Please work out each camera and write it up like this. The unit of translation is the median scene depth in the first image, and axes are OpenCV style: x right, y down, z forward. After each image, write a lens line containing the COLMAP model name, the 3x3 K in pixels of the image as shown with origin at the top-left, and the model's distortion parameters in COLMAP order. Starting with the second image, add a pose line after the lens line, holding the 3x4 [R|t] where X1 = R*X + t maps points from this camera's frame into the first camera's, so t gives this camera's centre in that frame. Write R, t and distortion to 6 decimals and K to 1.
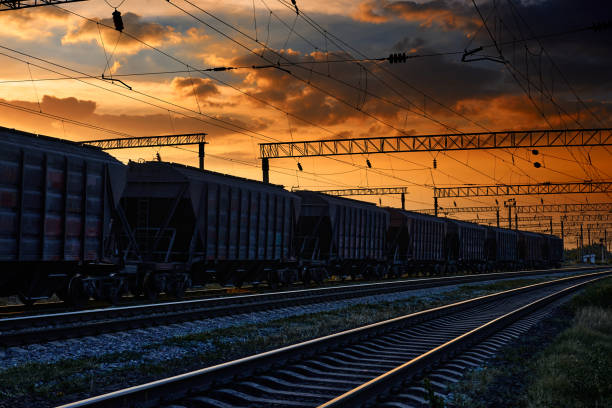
lens RADIAL K [[842.5, 0, 293.1], [0, 842.5, 203.0], [0, 0, 1]] dist [-0.012450, -0.009020]
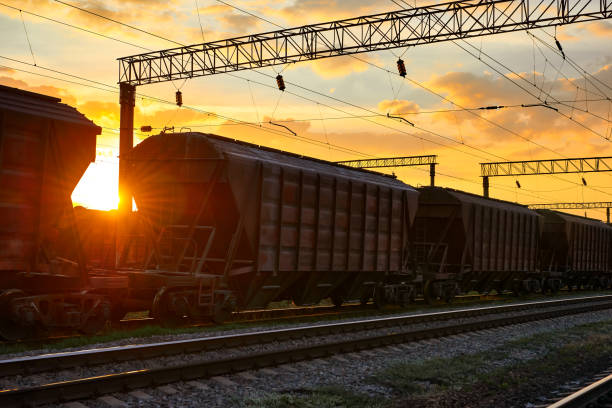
lens RADIAL K [[799.8, 0, 317.4], [0, 799.8, 207.1], [0, 0, 1]] dist [0.005056, 0.014263]
pose [[0.984689, 0.005806, -0.174225, -0.088802], [-0.006330, 0.999977, -0.002451, -0.011999], [0.174207, 0.003516, 0.984703, -0.089405]]
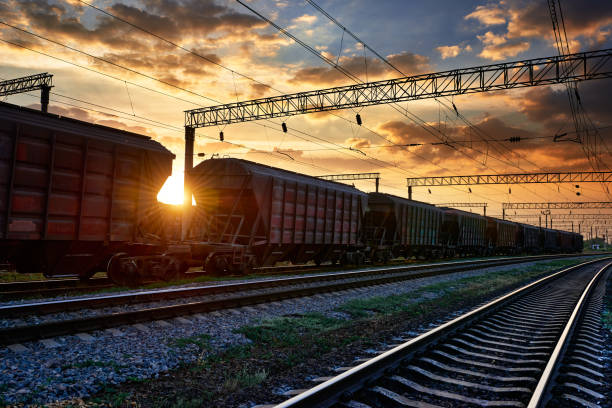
lens RADIAL K [[498.4, 0, 312.6], [0, 498.4, 206.3], [0, 0, 1]] dist [-0.005241, -0.004261]
pose [[0.986850, 0.018377, -0.160591, -0.087338], [-0.018179, 0.999831, 0.002702, -0.013092], [0.160614, 0.000253, 0.987017, -0.101590]]
